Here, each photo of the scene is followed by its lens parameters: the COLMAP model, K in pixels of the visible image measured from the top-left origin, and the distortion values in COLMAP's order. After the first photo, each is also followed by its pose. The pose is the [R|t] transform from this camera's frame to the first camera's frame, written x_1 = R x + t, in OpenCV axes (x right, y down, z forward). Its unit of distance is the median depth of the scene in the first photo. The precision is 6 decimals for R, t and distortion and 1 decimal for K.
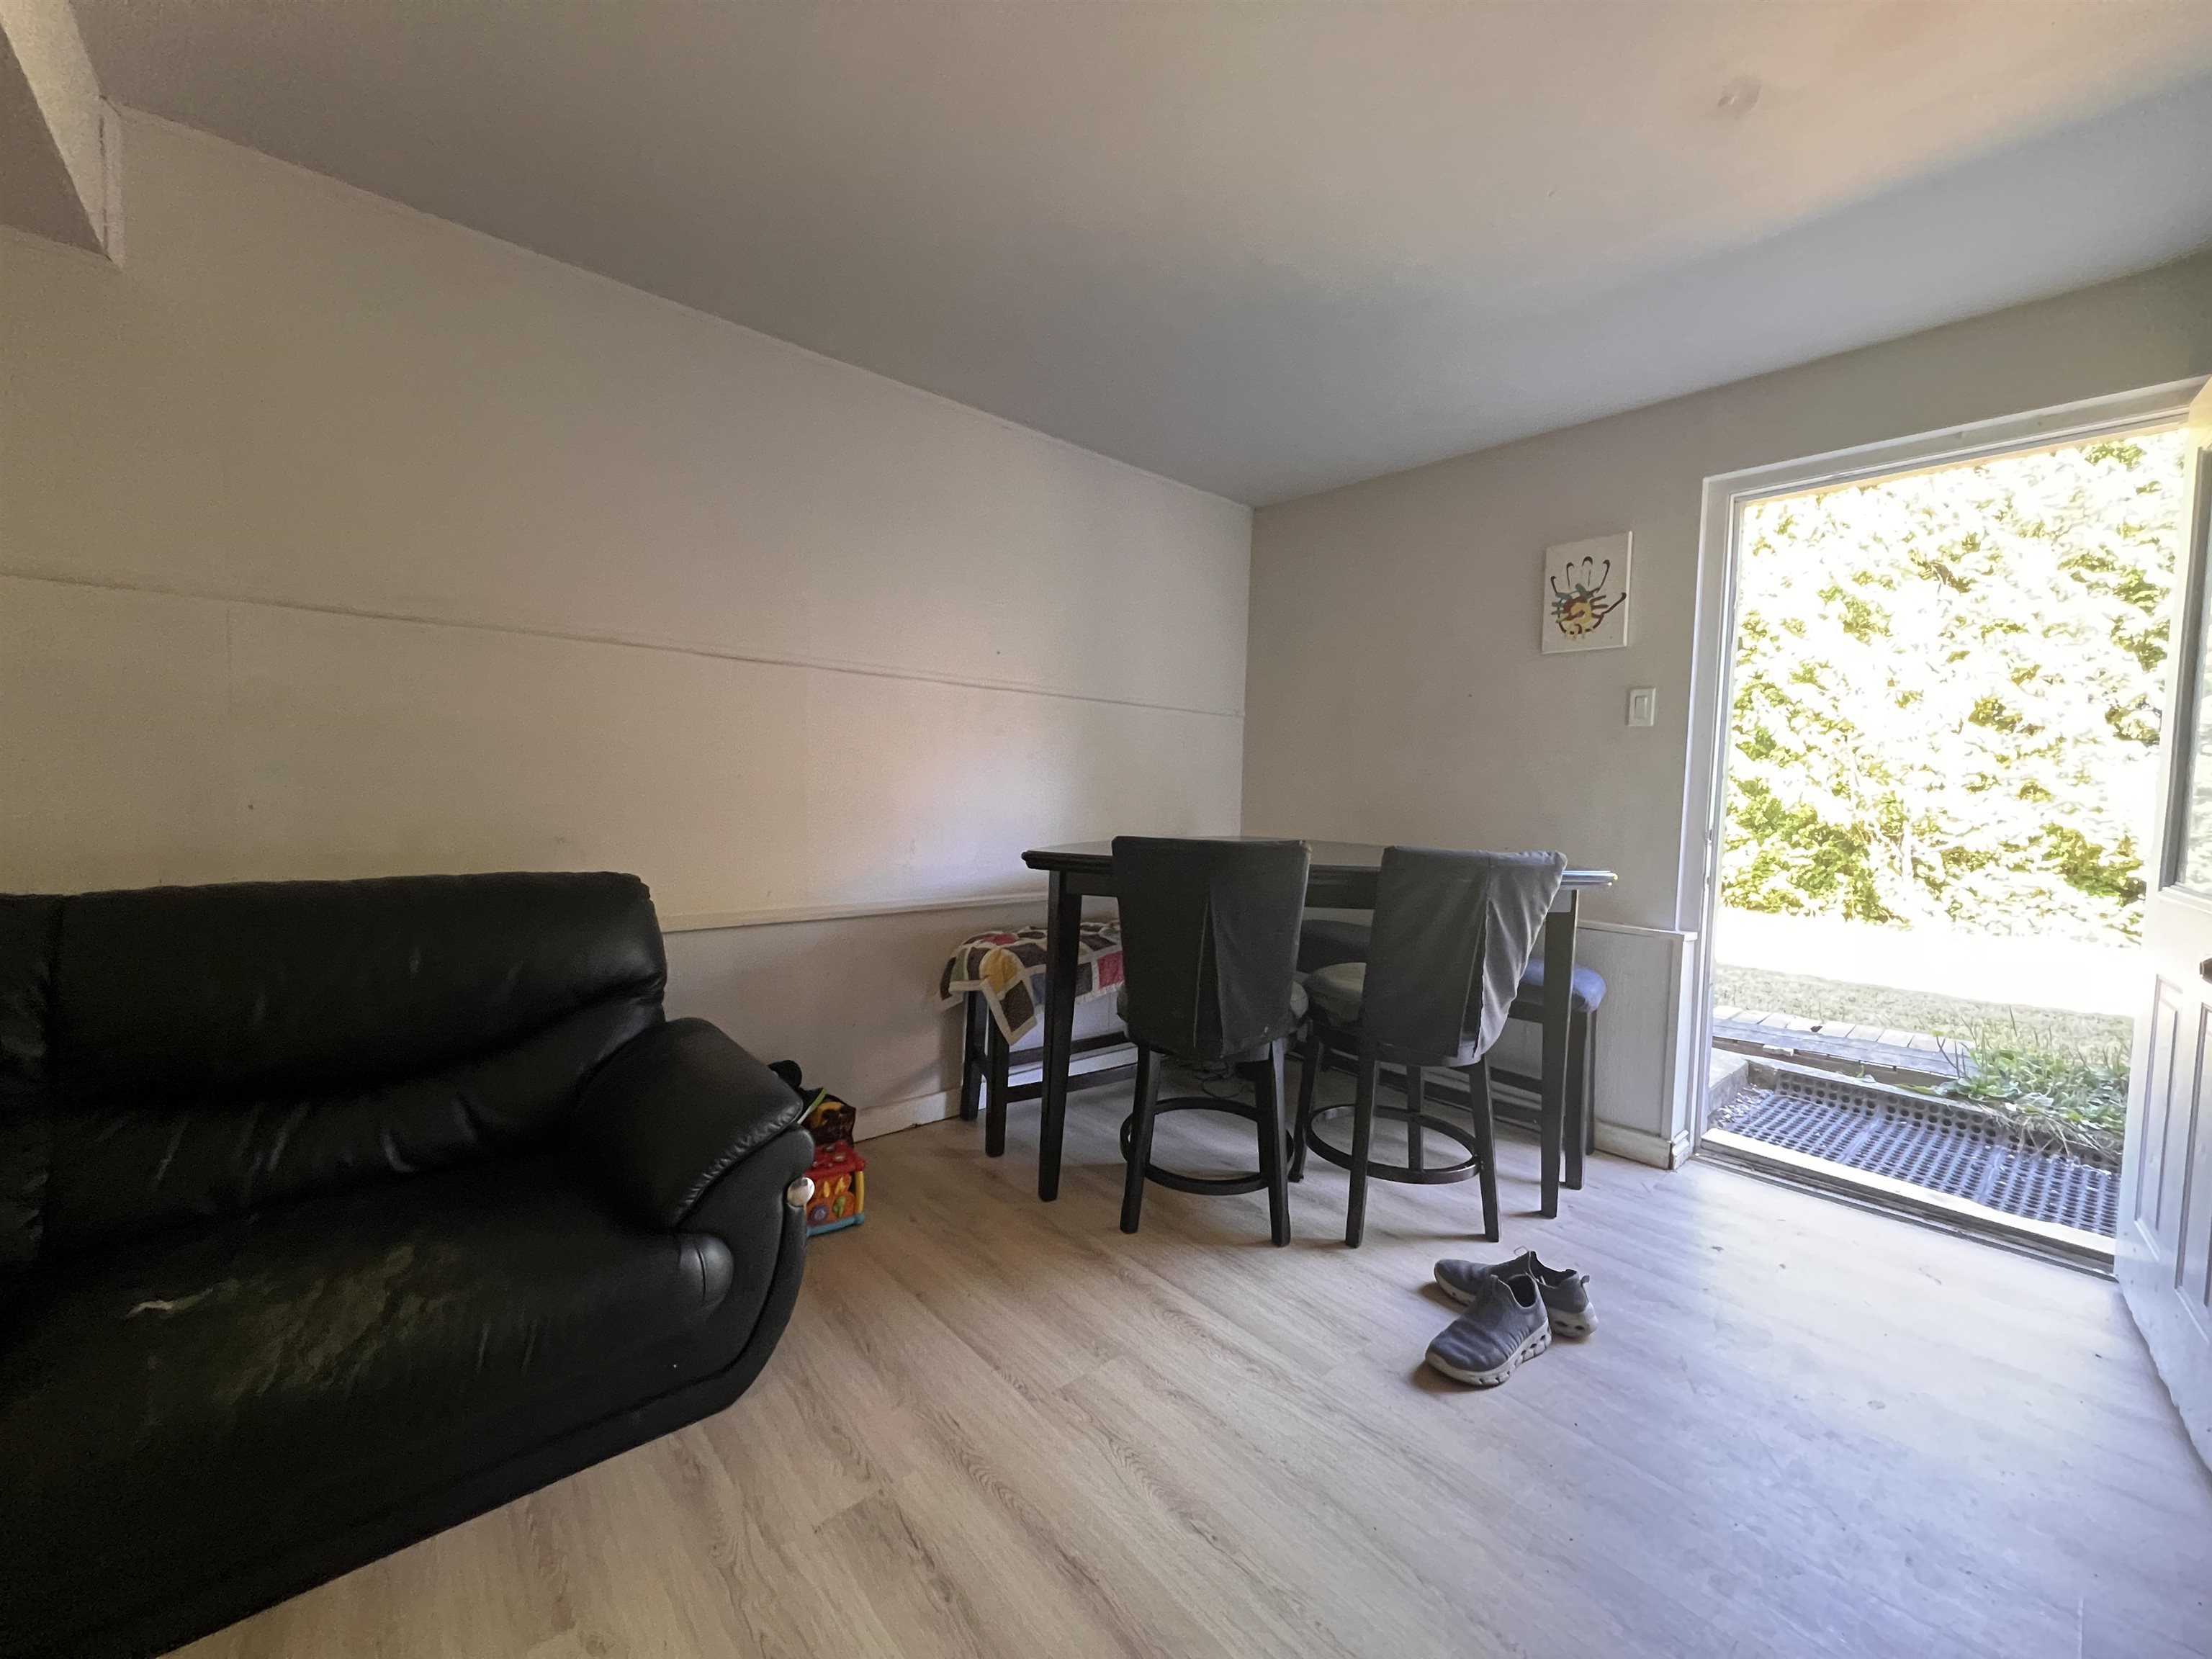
lens RADIAL K [[886.6, 0, 1106.2], [0, 886.6, 832.3], [0, 0, 1]] dist [0.001520, -0.000055]
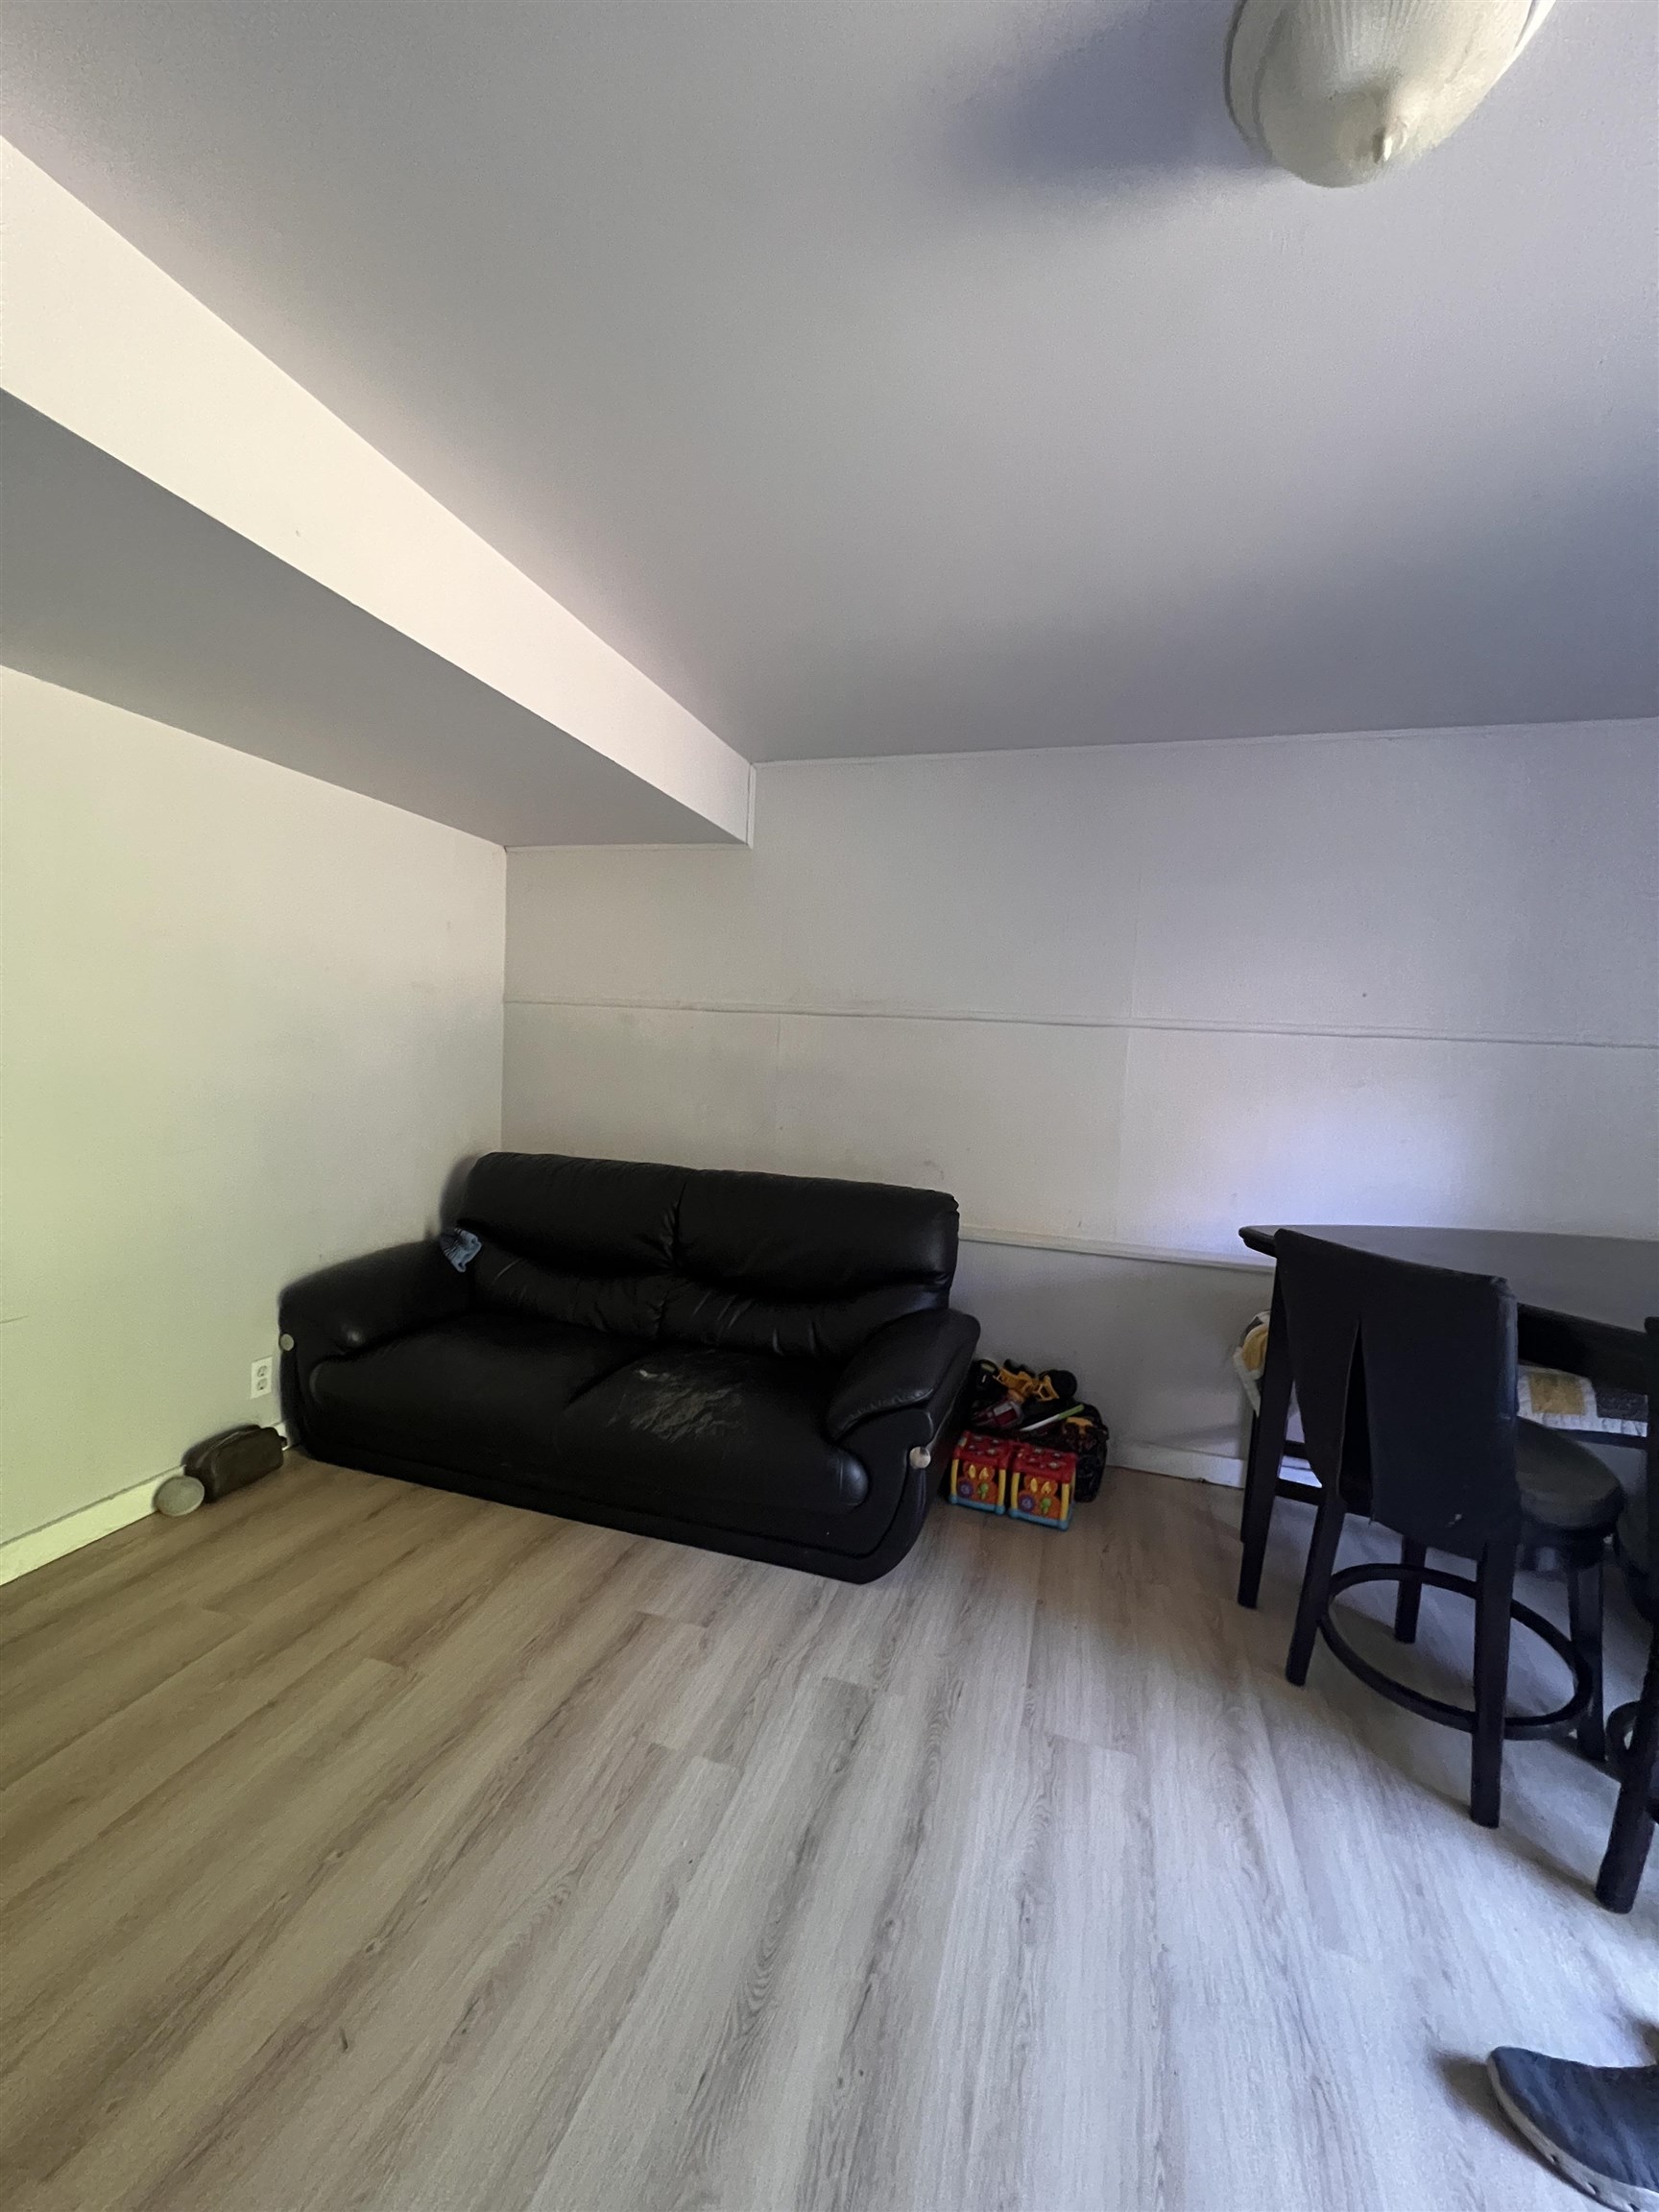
lens RADIAL K [[886.6, 0, 823.1], [0, 886.6, 1104.7], [0, 0, 1]] dist [0.001520, -0.000055]
pose [[0.518448, 0.053752, -0.853418, 0.656745], [-0.077721, 0.996854, 0.015571, -0.121994], [0.851570, 0.058255, 0.520995, 0.155809]]
